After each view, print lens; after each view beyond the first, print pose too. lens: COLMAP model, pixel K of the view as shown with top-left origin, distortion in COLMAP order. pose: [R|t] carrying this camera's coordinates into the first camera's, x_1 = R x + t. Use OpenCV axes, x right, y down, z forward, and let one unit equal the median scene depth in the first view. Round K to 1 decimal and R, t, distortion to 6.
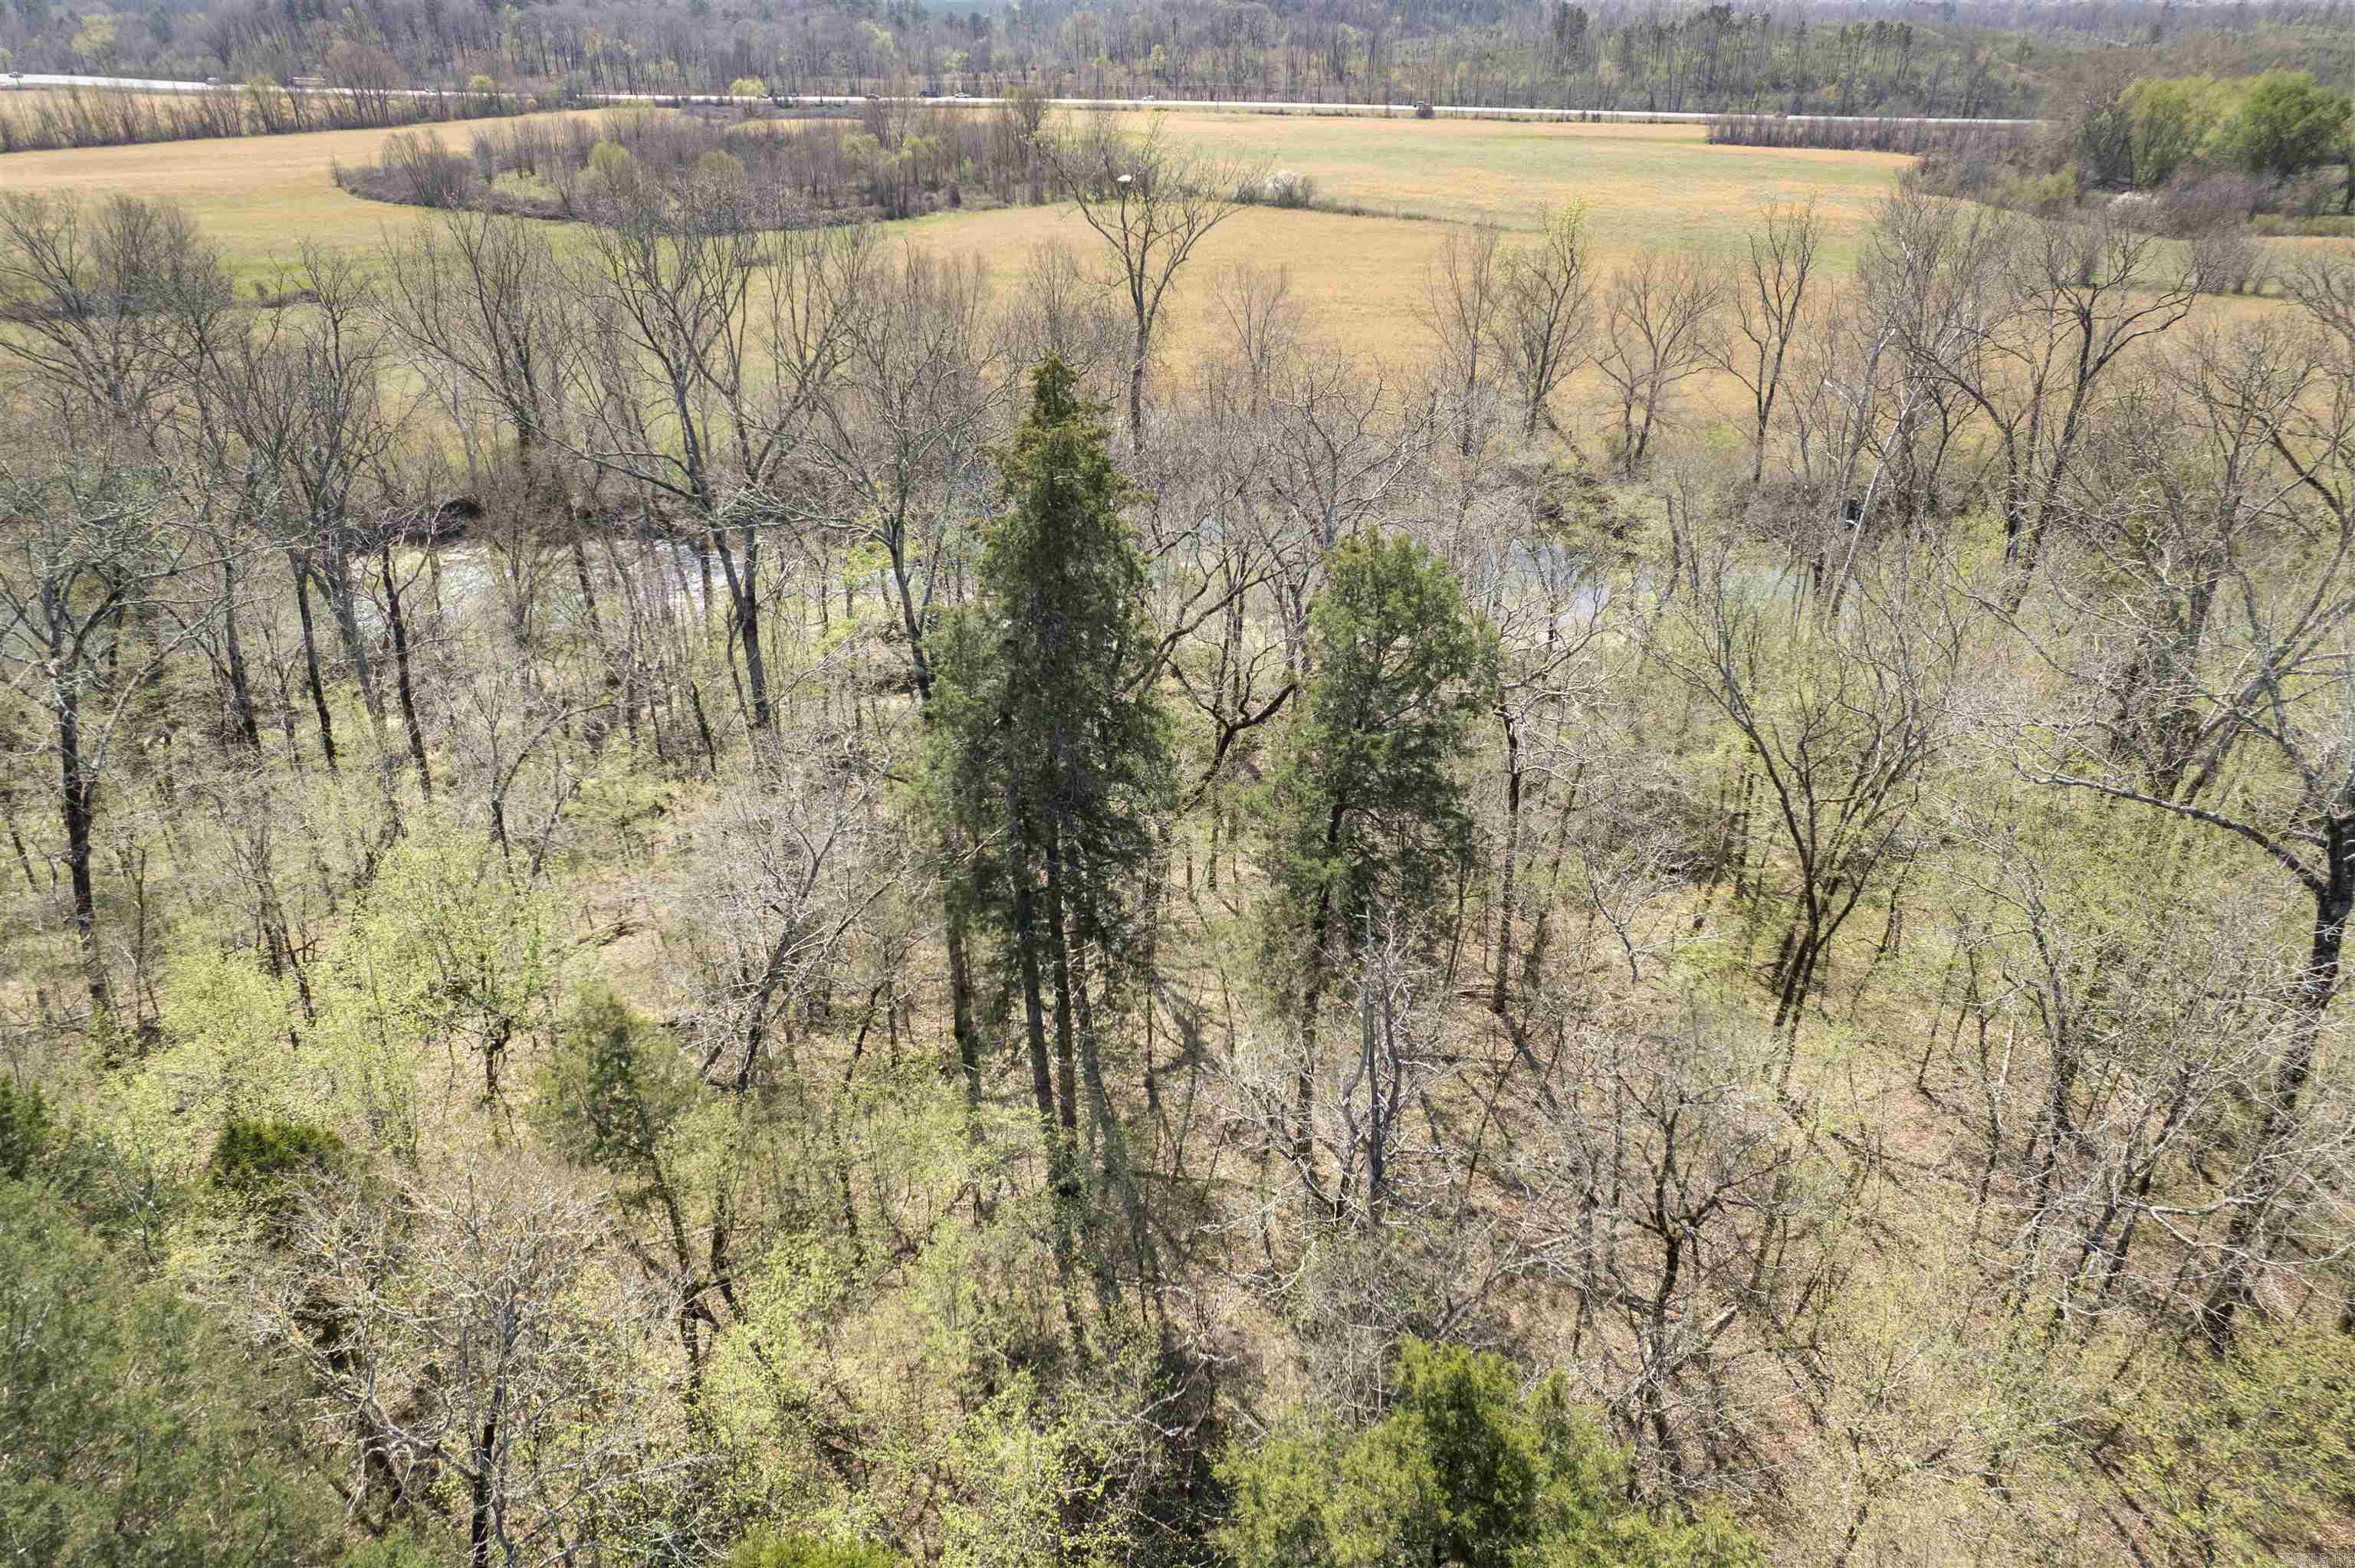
lens RADIAL K [[1510.1, 0, 1207.7], [0, 1510.1, 789.5], [0, 0, 1]] dist [-0.057280, 0.063391]
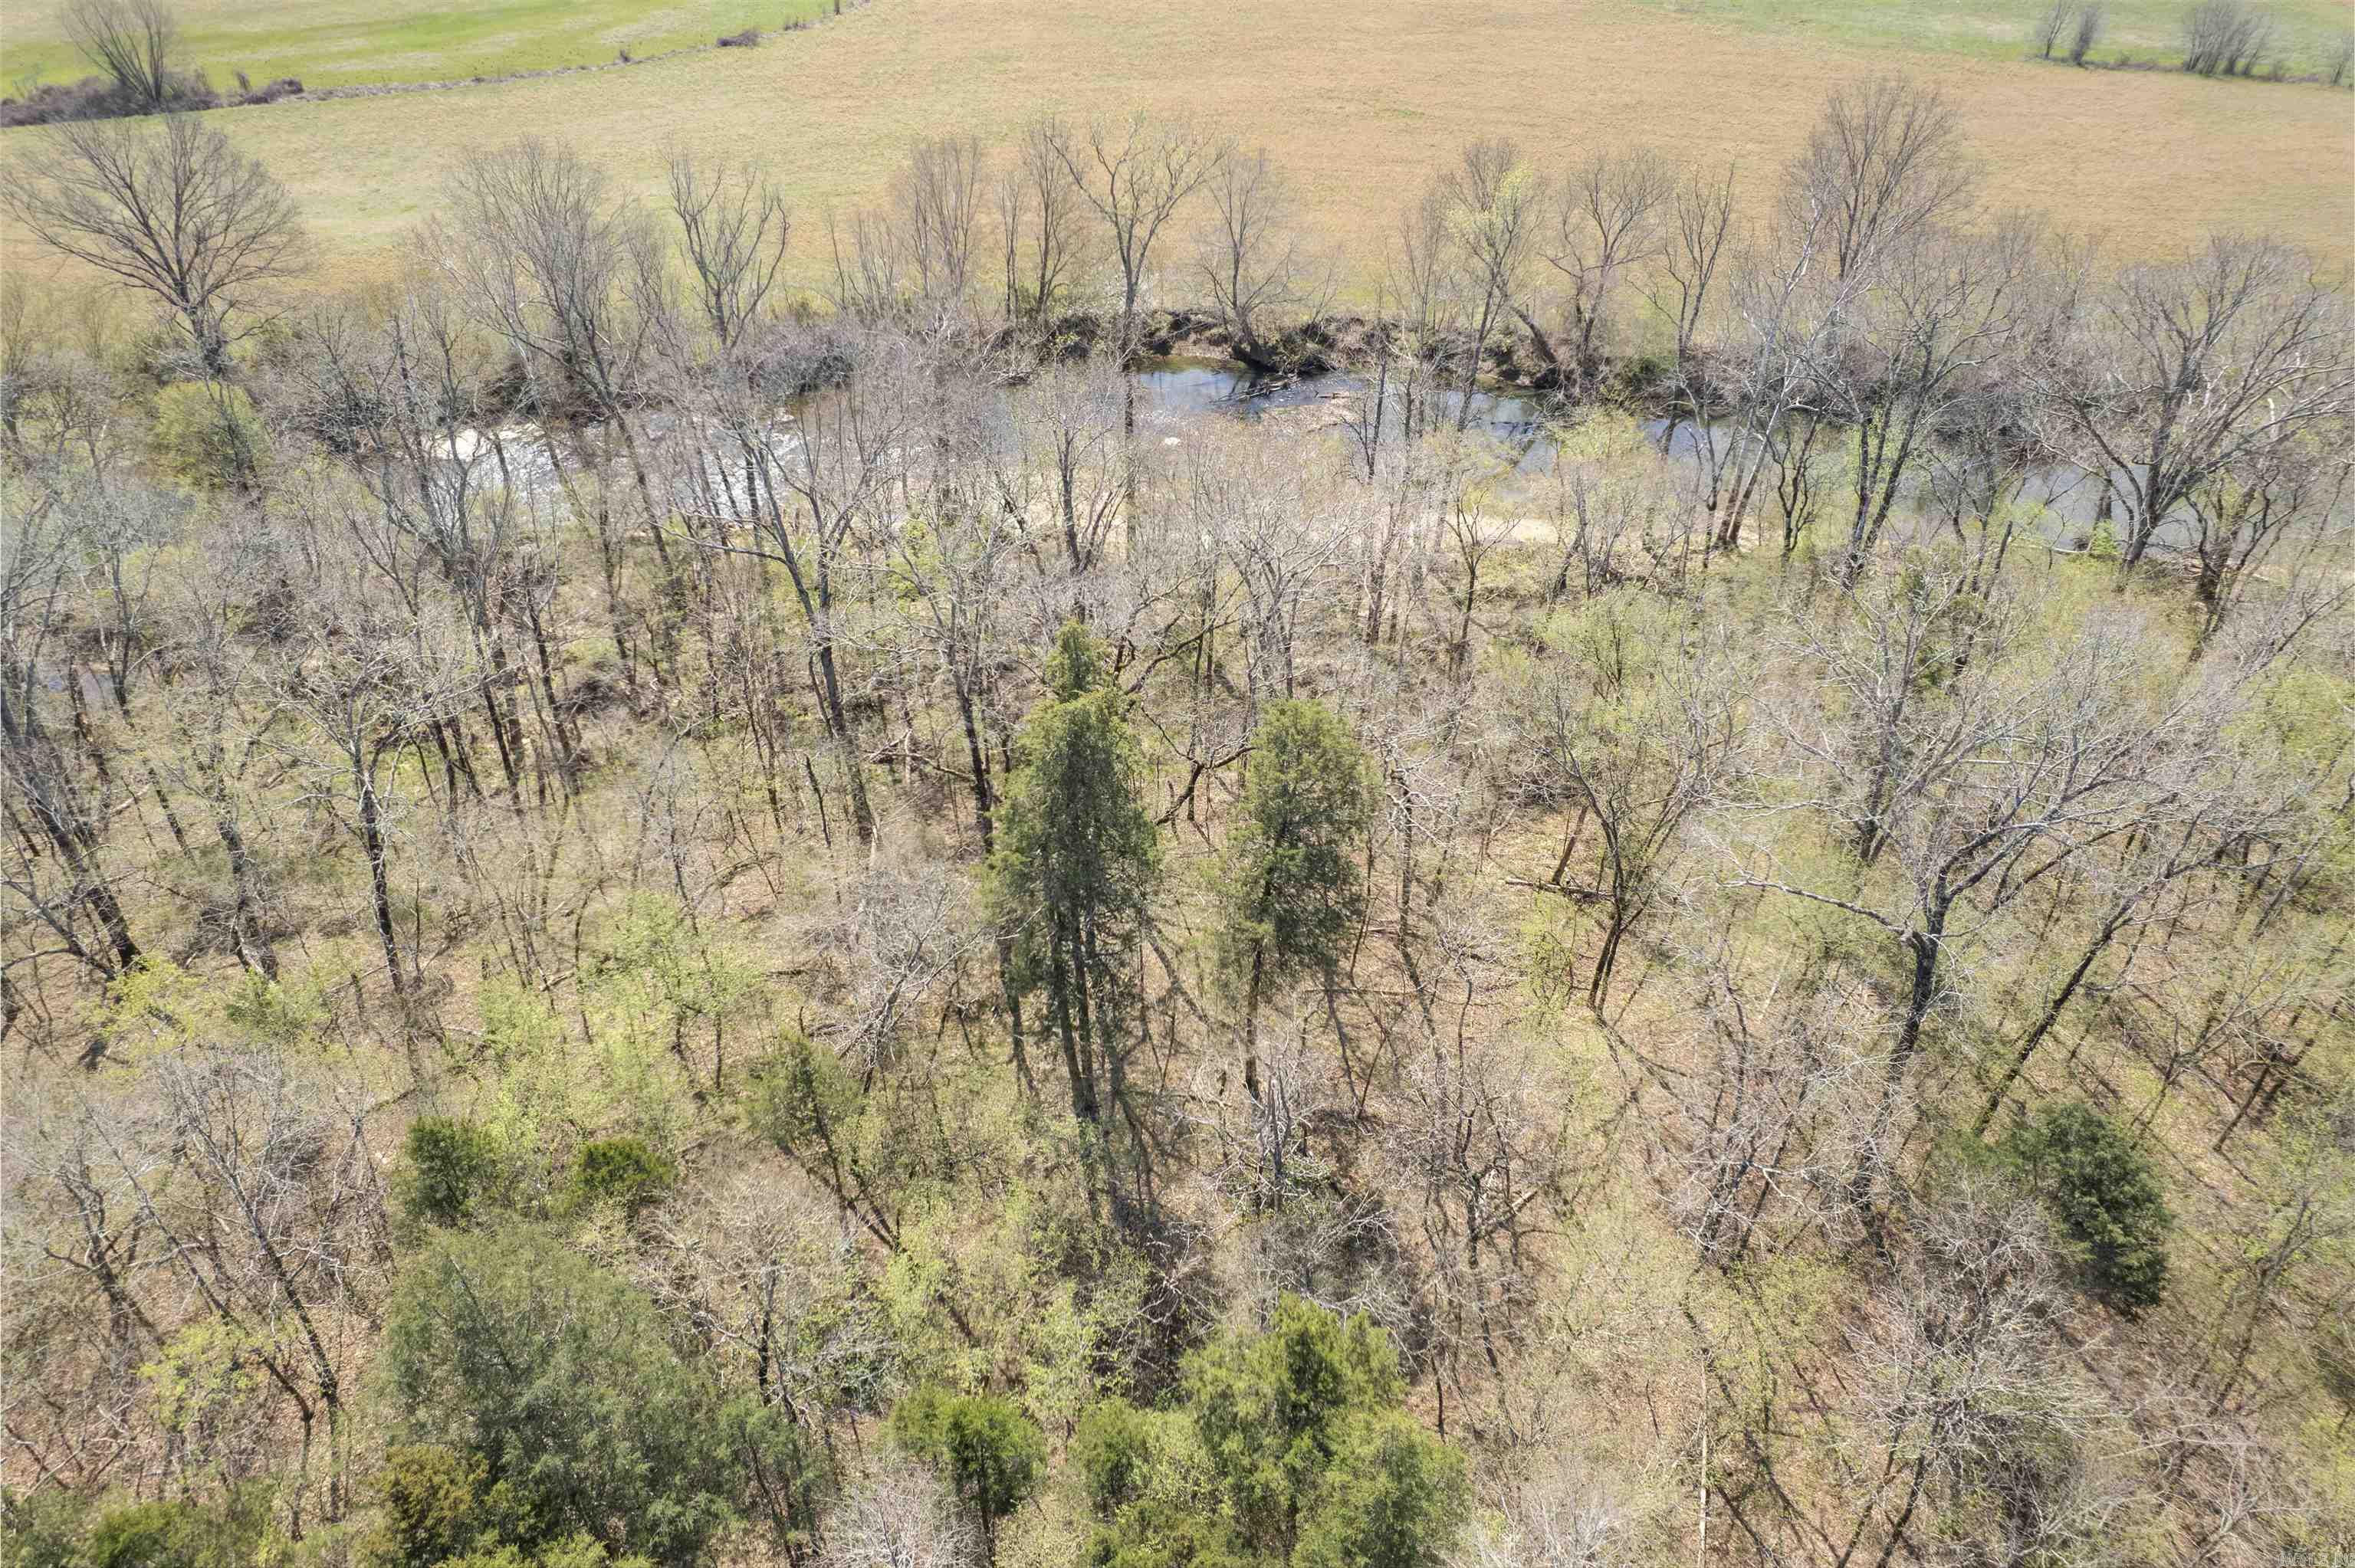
lens RADIAL K [[1510.1, 0, 1207.7], [0, 1510.1, 789.5], [0, 0, 1]] dist [-0.057280, 0.063391]
pose [[0.999971, 0.001628, 0.007463, 0.013858], [-0.003081, 0.979993, 0.199007, -0.345398], [-0.006990, -0.199024, 0.979970, -0.391587]]
